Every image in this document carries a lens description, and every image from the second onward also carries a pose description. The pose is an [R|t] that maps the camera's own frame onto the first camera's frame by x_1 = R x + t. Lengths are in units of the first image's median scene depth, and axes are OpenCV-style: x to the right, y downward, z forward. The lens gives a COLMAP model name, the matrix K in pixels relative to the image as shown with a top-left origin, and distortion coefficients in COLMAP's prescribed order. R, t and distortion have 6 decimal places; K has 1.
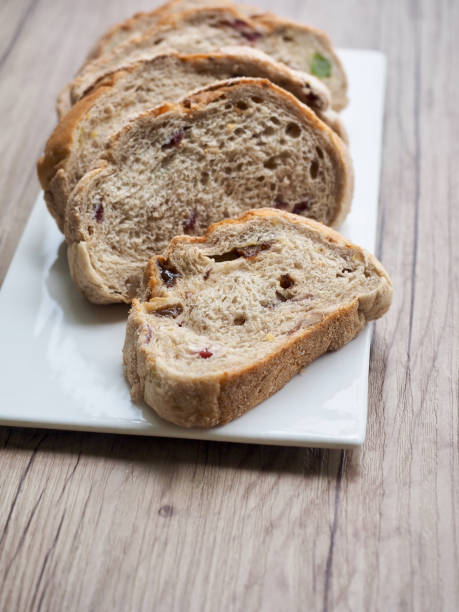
lens RADIAL K [[1449.9, 0, 229.5], [0, 1449.9, 306.0], [0, 0, 1]] dist [0.023155, 0.436244]
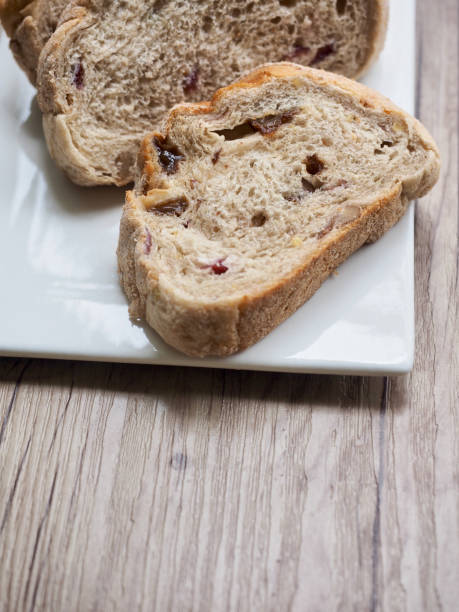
lens RADIAL K [[1449.9, 0, 229.5], [0, 1449.9, 306.0], [0, 0, 1]] dist [0.023155, 0.436244]
pose [[0.999514, -0.029579, 0.009802, -0.018665], [0.026665, 0.974658, 0.222106, -0.122916], [-0.016123, -0.221737, 0.974973, 0.189565]]
